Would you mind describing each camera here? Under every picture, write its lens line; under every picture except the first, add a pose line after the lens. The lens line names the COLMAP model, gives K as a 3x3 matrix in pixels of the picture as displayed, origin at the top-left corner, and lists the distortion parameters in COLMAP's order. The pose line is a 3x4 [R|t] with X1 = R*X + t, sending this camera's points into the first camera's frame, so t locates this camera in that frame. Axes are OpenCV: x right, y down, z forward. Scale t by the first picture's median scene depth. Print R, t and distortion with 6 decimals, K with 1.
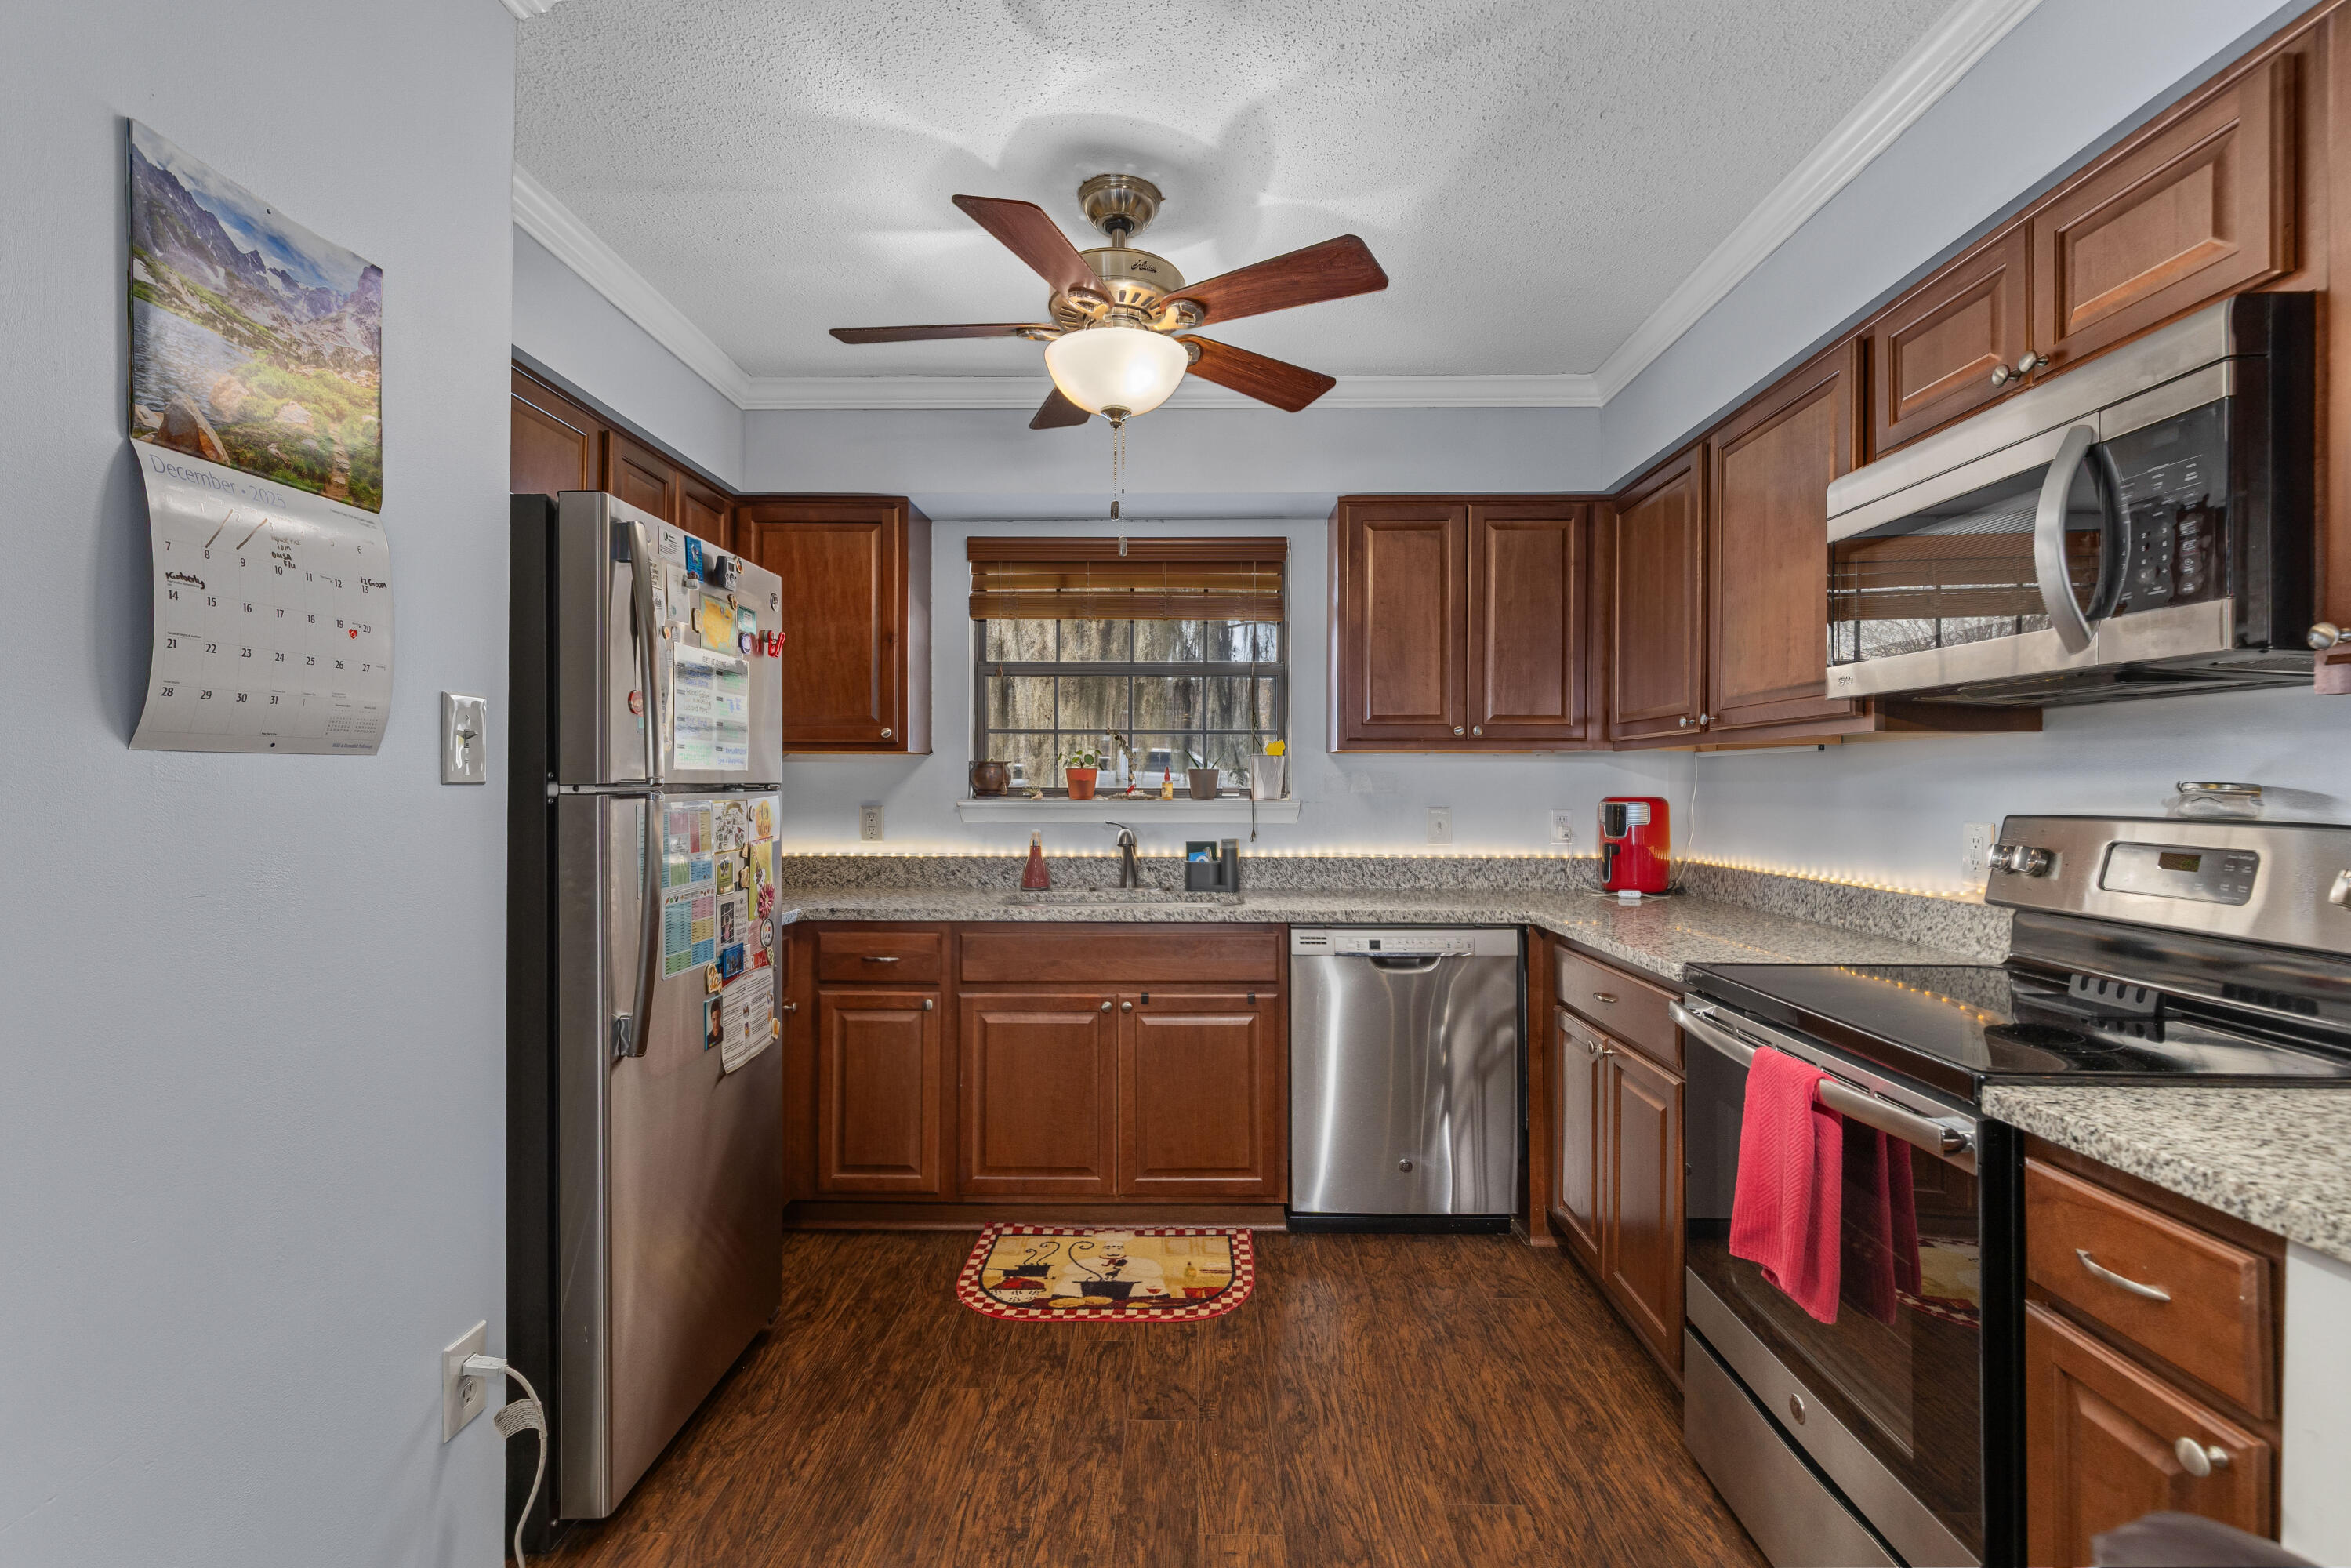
lens RADIAL K [[1053.0, 0, 1182.3], [0, 1053.0, 788.7], [0, 0, 1]] dist [0.007831, -0.001252]
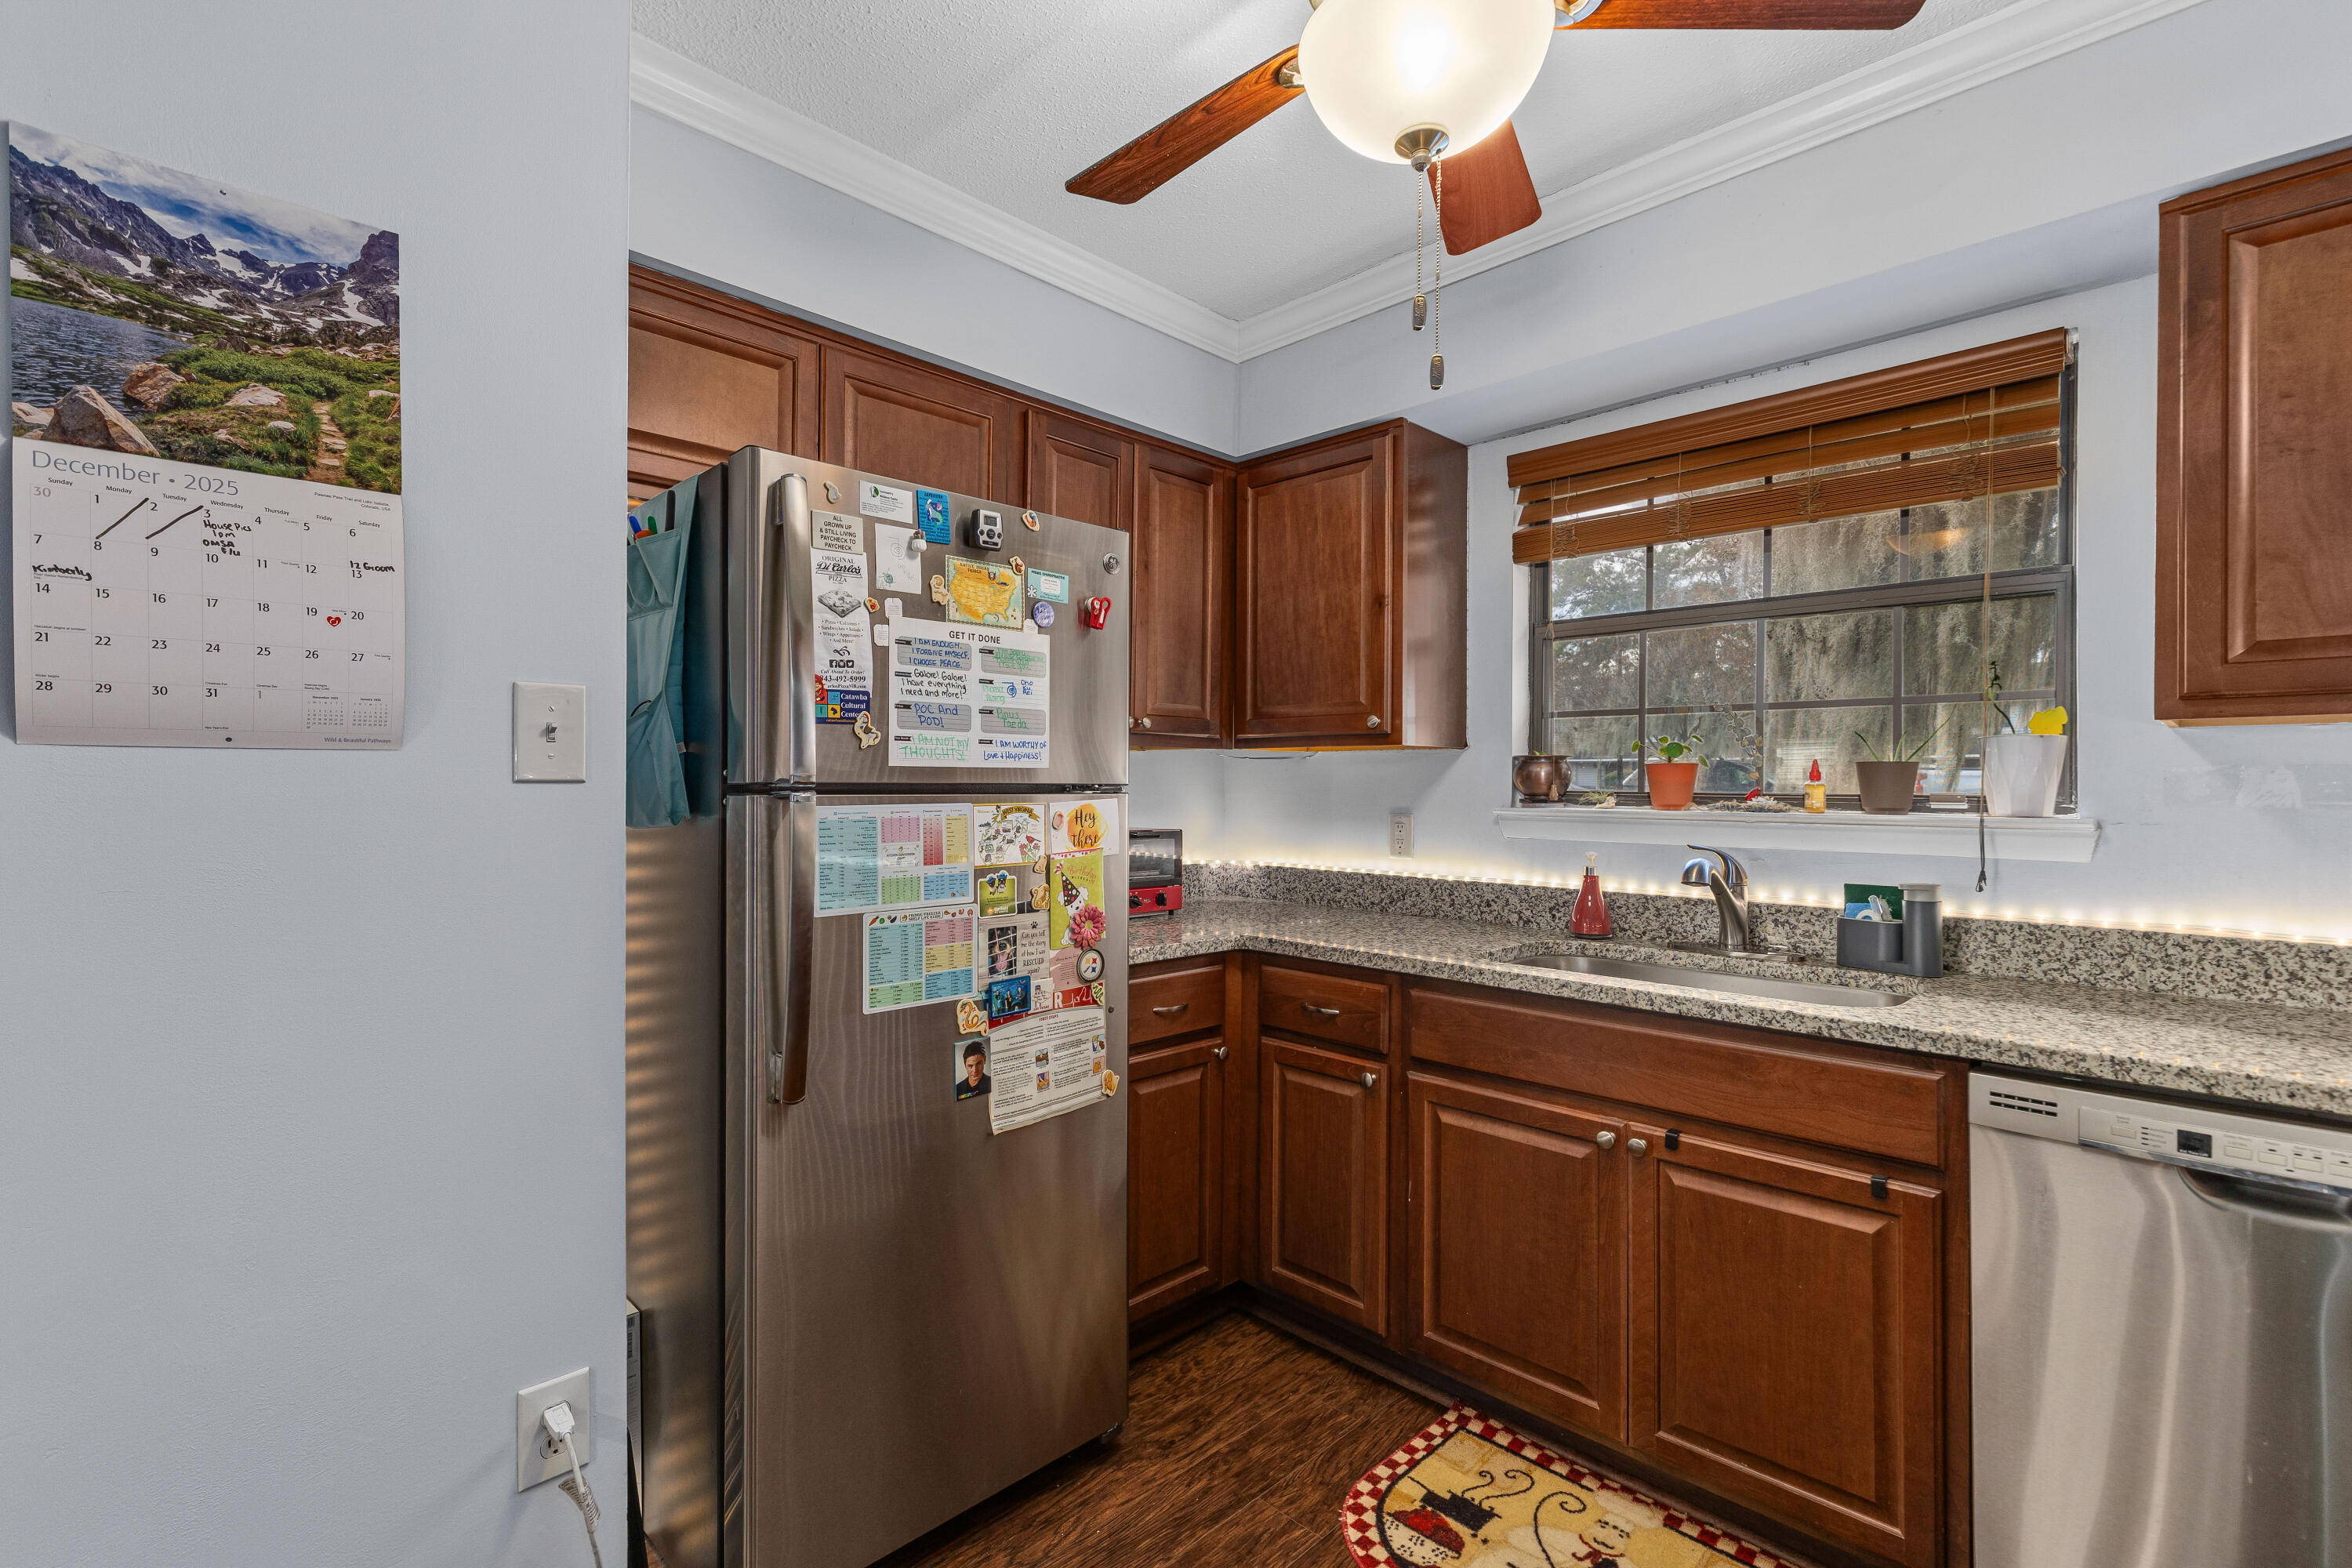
lens RADIAL K [[1053.4, 0, 1182.8], [0, 1053.4, 788.7], [0, 0, 1]] dist [0.007831, -0.001252]
pose [[0.720850, 0.003244, -0.693084, 0.184207], [-0.006756, 0.999974, -0.002347, 0.000181], [0.693059, 0.006374, 0.720853, 0.370783]]
